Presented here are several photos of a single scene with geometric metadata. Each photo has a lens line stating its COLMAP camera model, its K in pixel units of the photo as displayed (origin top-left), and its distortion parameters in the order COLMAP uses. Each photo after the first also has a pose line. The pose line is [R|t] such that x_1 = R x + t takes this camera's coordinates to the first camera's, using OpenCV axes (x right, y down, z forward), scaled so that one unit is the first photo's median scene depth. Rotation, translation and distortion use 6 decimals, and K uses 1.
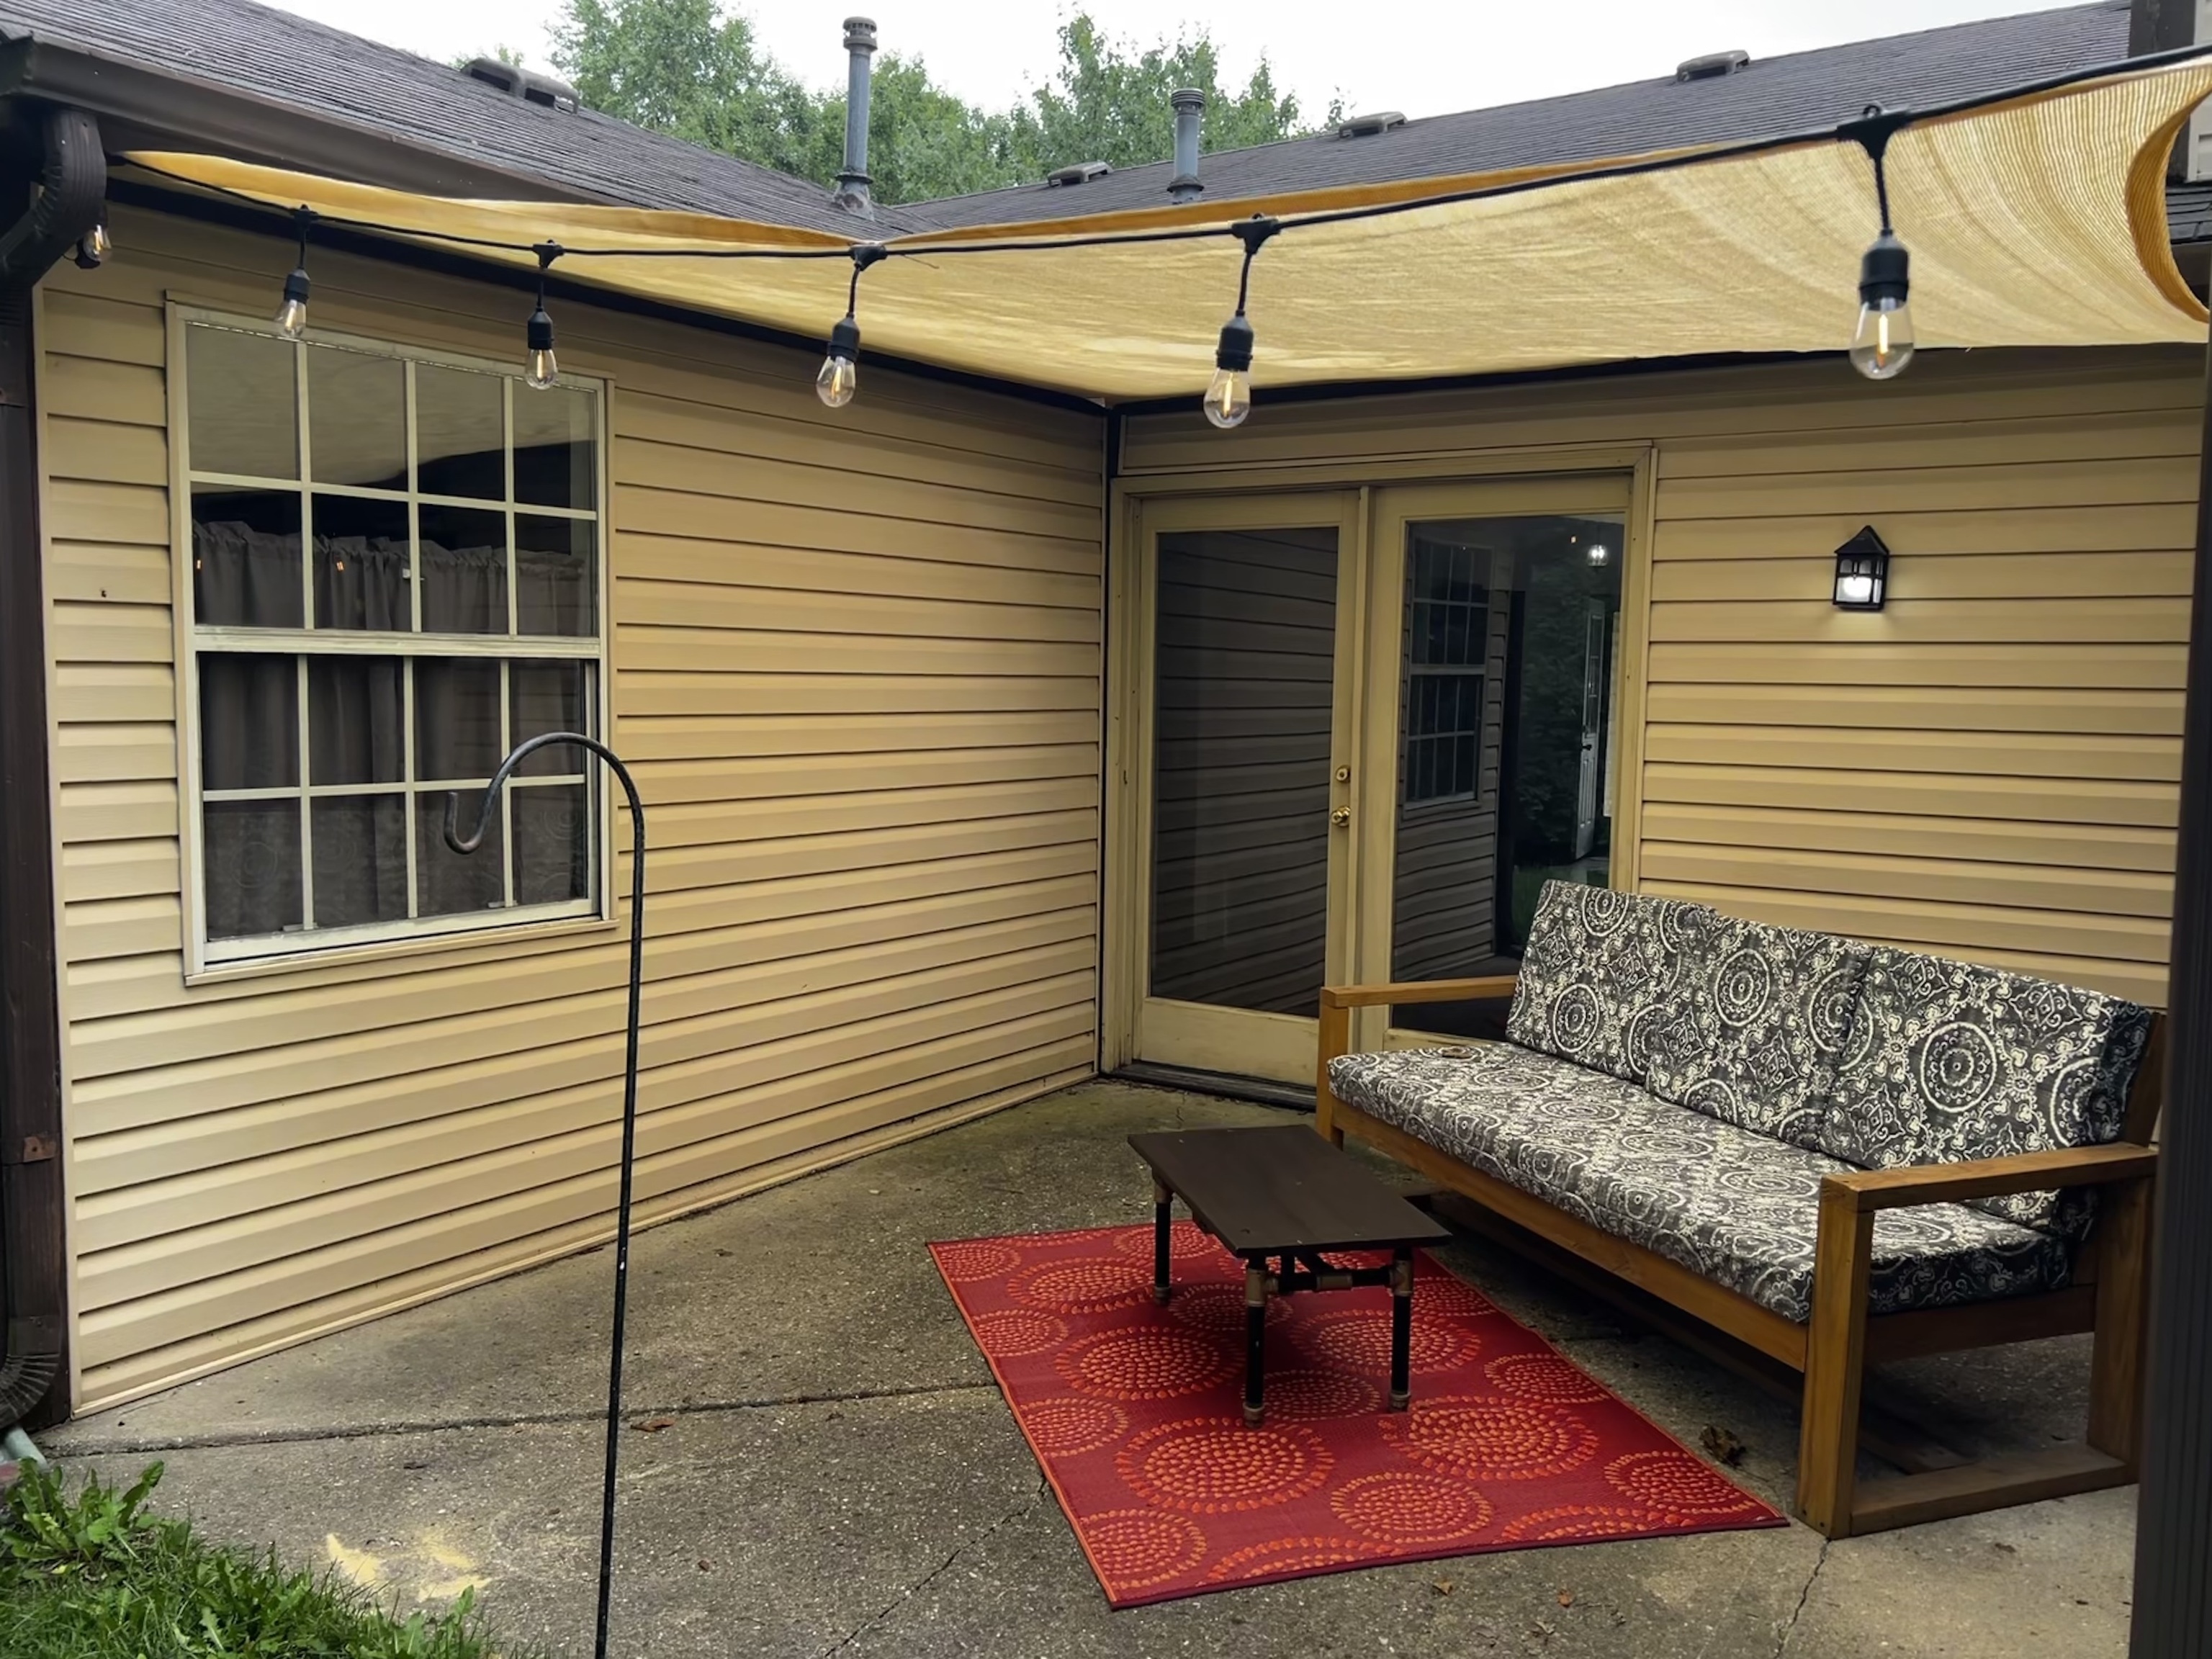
lens RADIAL K [[1853.6, 0, 1100.9], [0, 1853.6, 833.4], [0, 0, 1]] dist [0.082498, -0.054762]
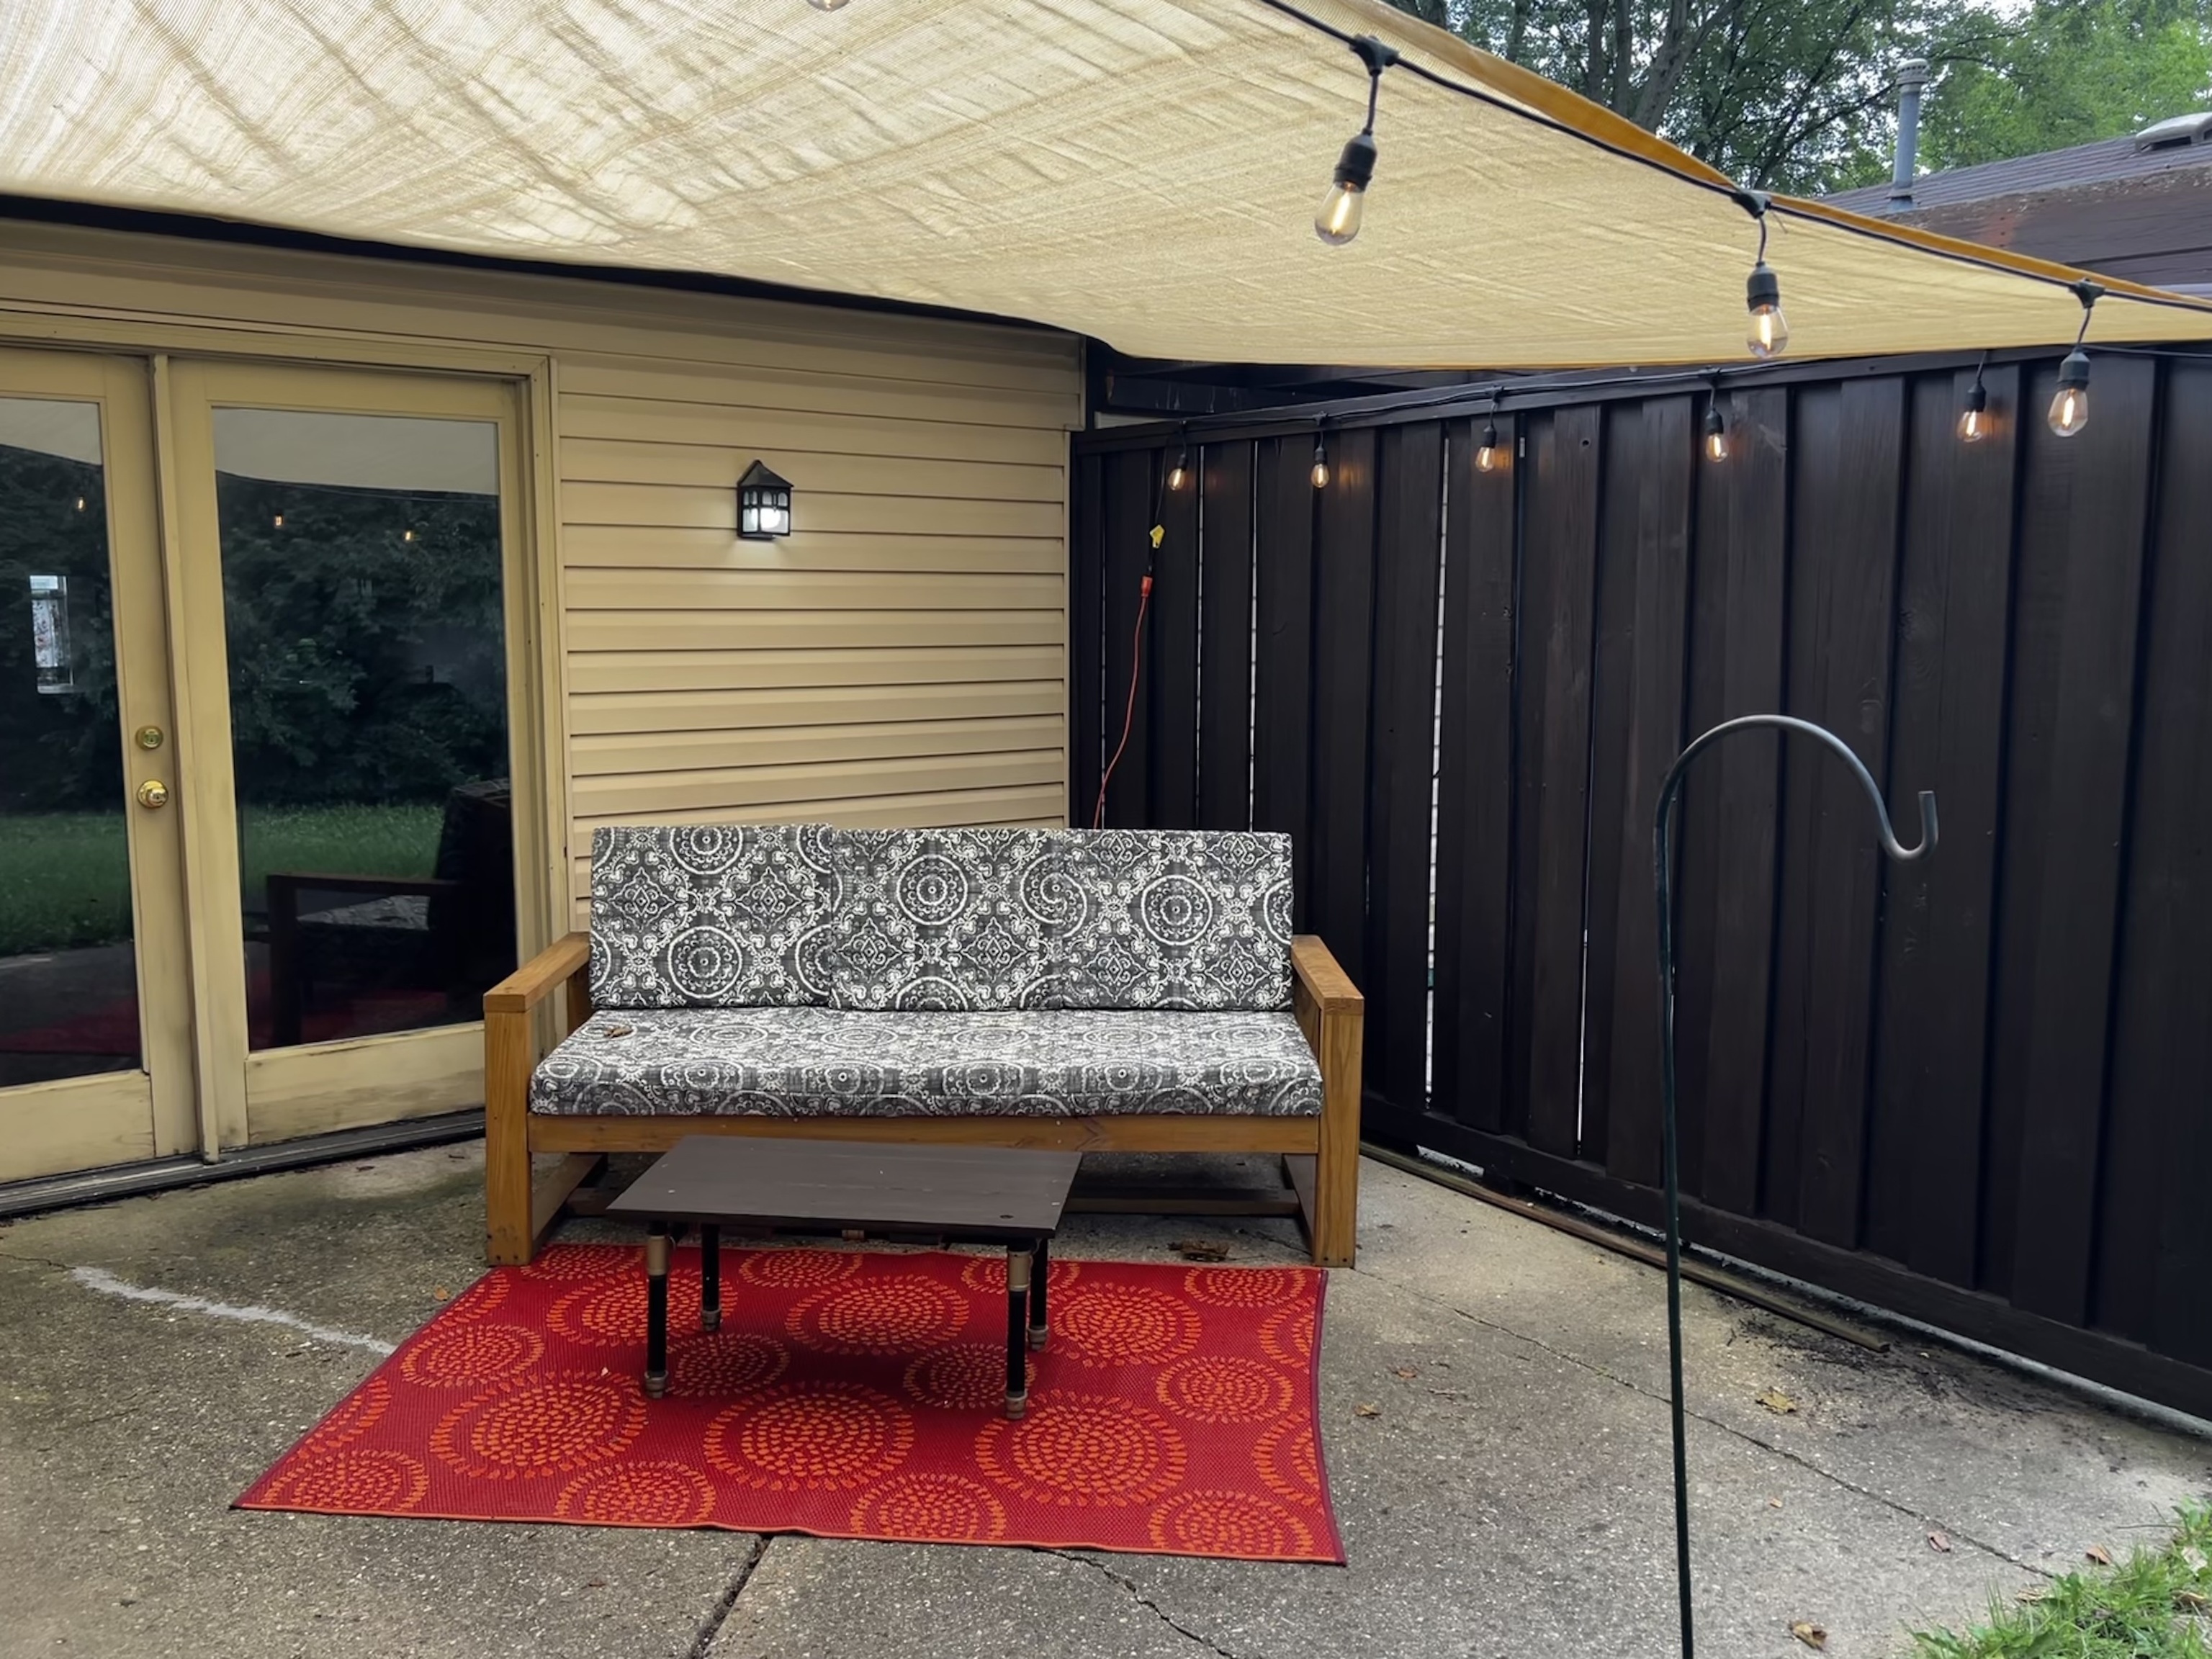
lens RADIAL K [[1853.6, 0, 1114.3], [0, 1853.6, 811.7], [0, 0, 1]] dist [0.082498, -0.054762]
pose [[0.331592, -0.124076, 0.935228, -0.685414], [0.086558, 0.991134, 0.100803, -0.068501], [-0.939444, 0.047526, 0.339392, 0.571199]]
